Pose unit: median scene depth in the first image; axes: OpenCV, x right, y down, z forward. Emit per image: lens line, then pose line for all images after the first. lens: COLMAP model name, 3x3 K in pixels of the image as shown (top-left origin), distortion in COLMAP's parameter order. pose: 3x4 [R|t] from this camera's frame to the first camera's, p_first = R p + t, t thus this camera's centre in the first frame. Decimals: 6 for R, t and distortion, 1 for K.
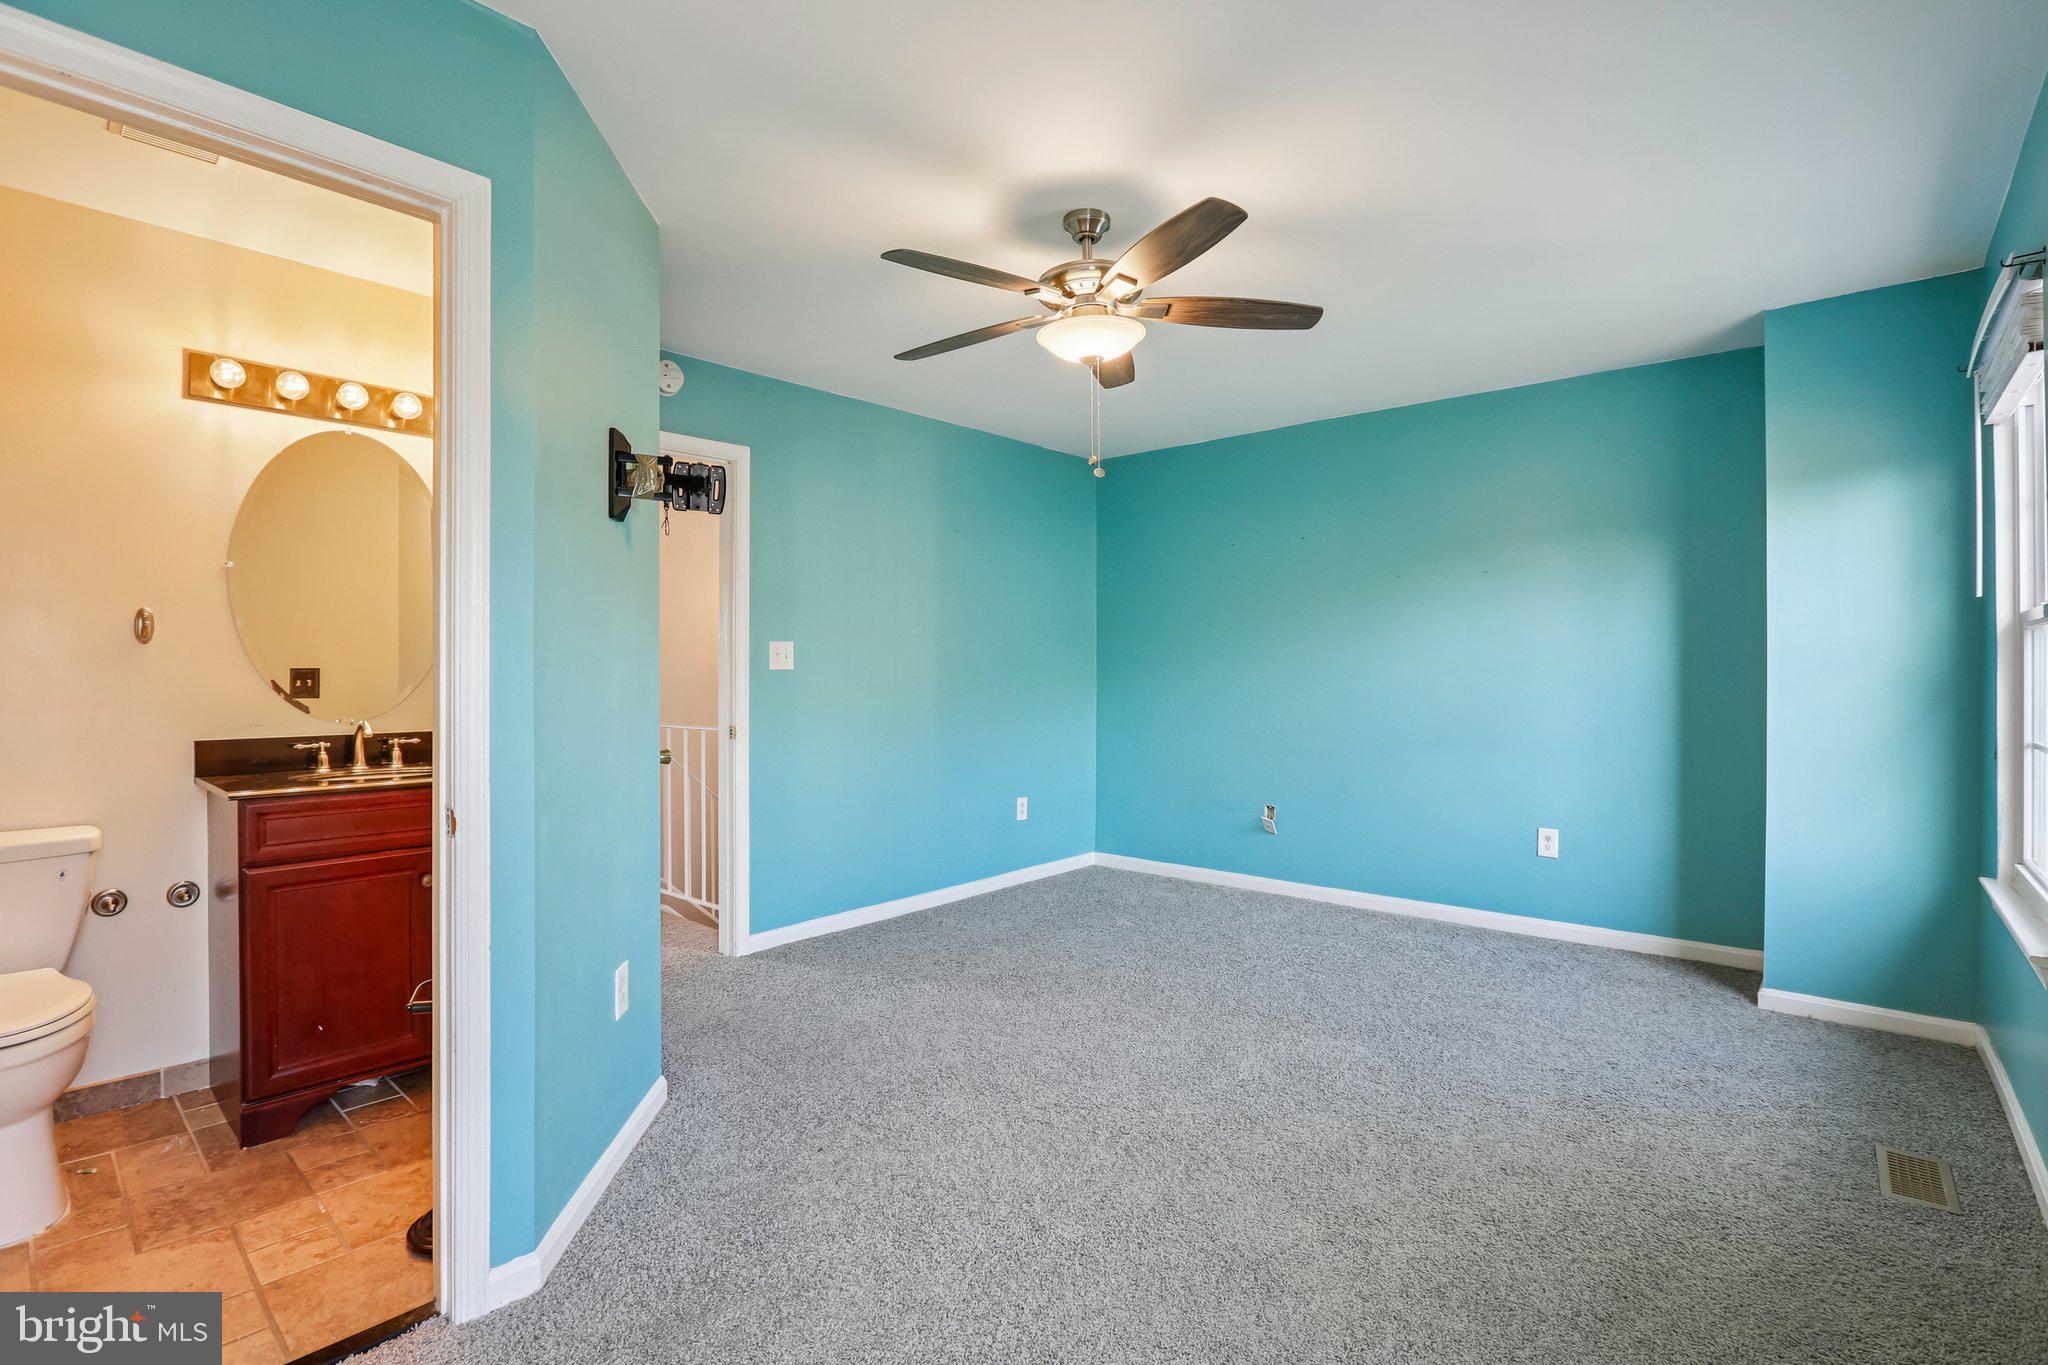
lens RADIAL K [[951.3, 0, 1022.3], [0, 951.3, 681.6], [0, 0, 1]] dist [-0.036478, 0.007317]
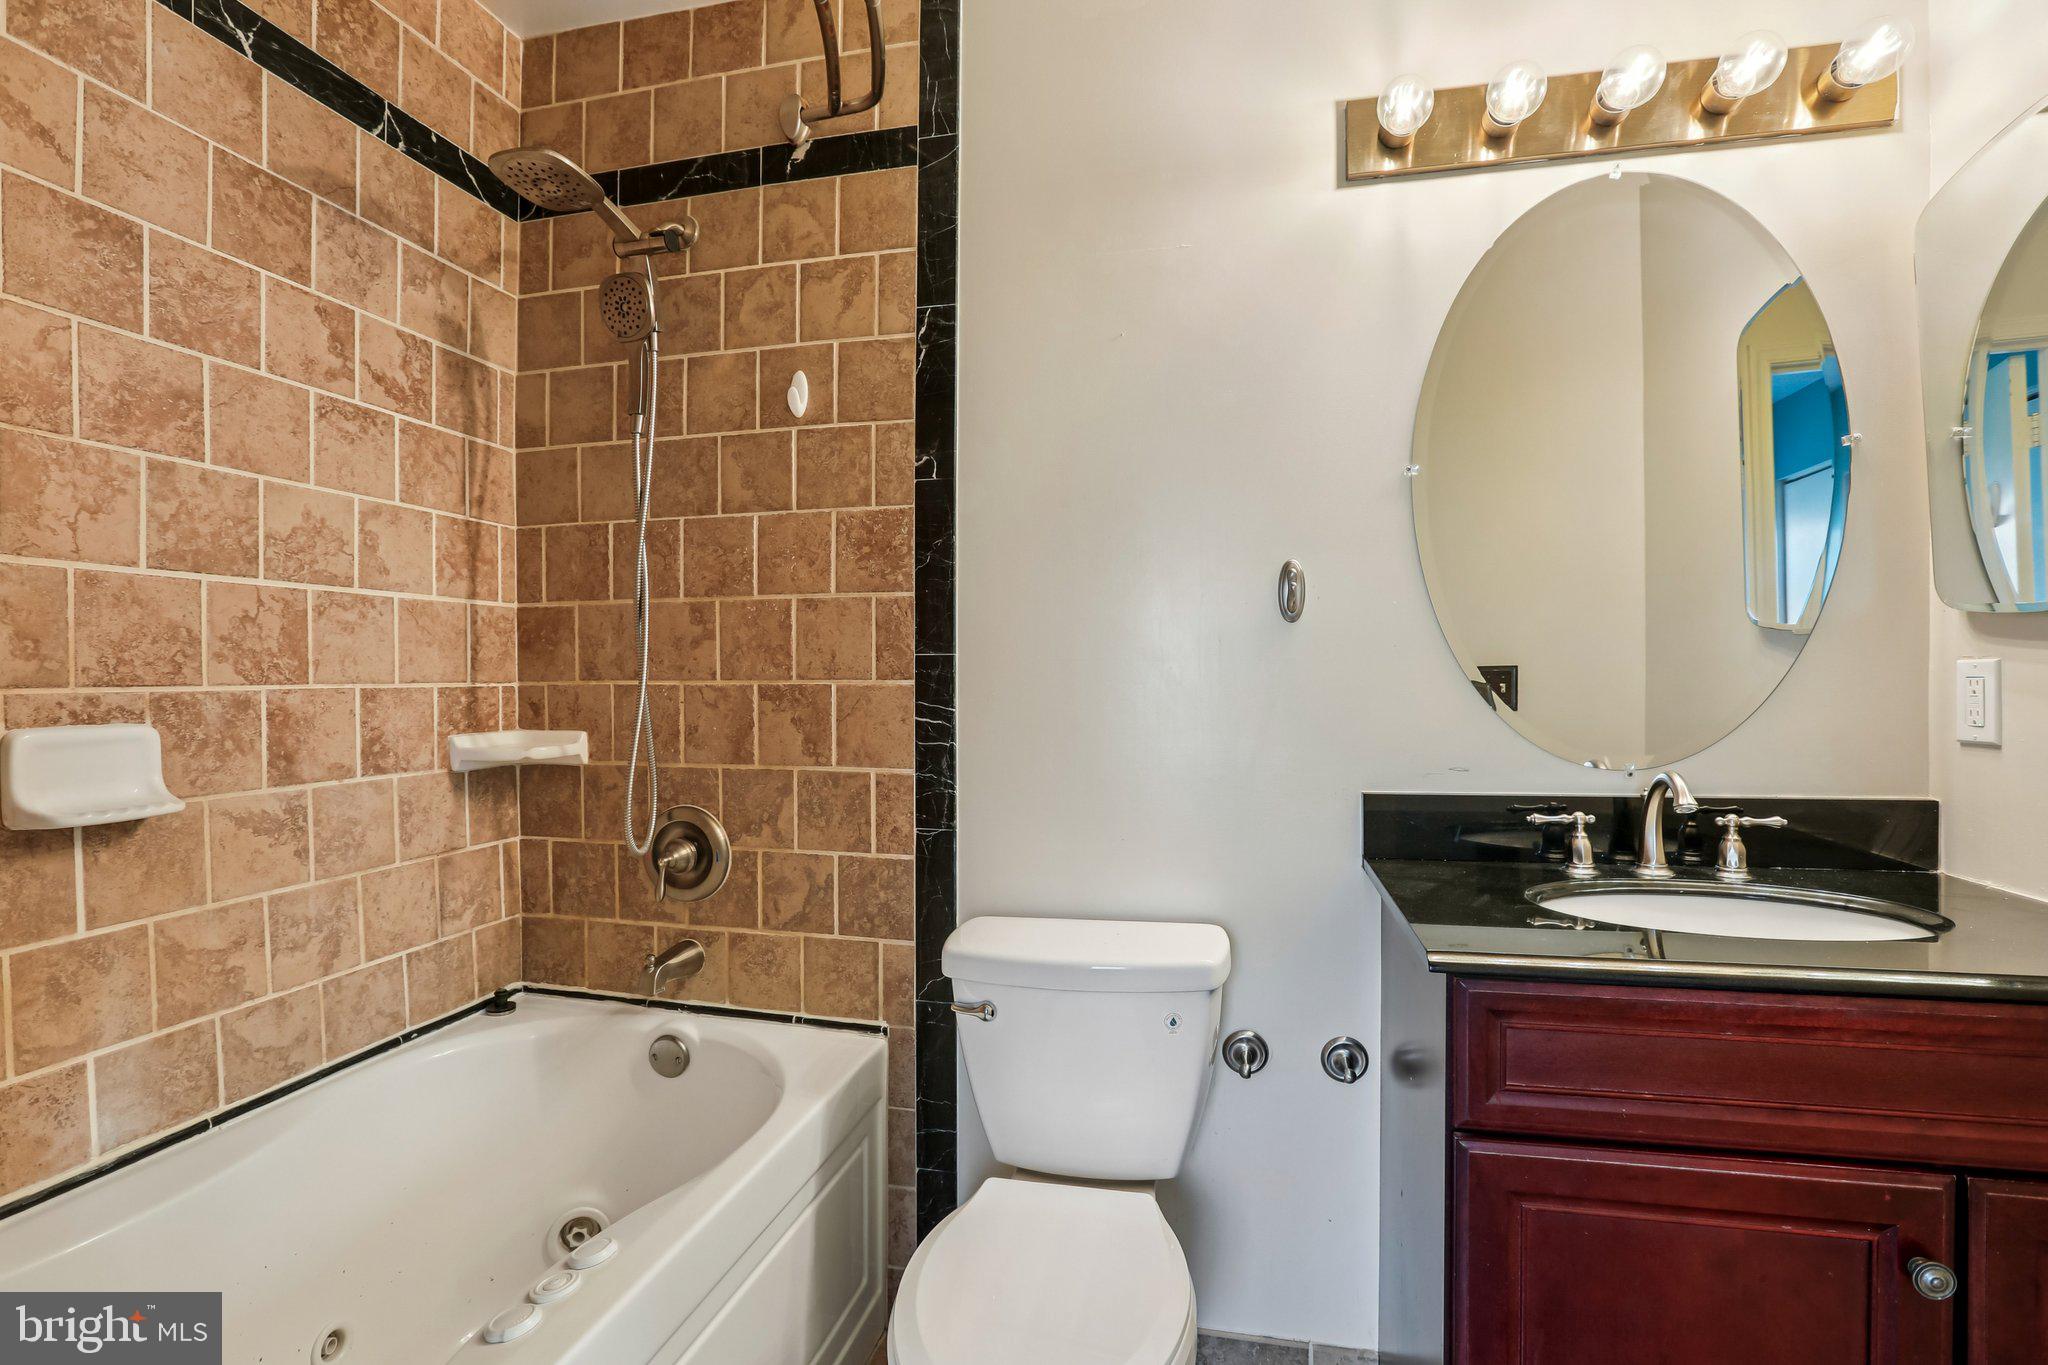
lens RADIAL K [[951.3, 0, 1023.4], [0, 951.3, 686.7], [0, 0, 1]] dist [-0.036478, 0.007317]
pose [[0.476980, -0.002027, -0.878912, -0.481275], [0.004398, 0.999990, 0.000080, -0.000943], [0.878903, -0.003903, 0.476985, 0.540741]]
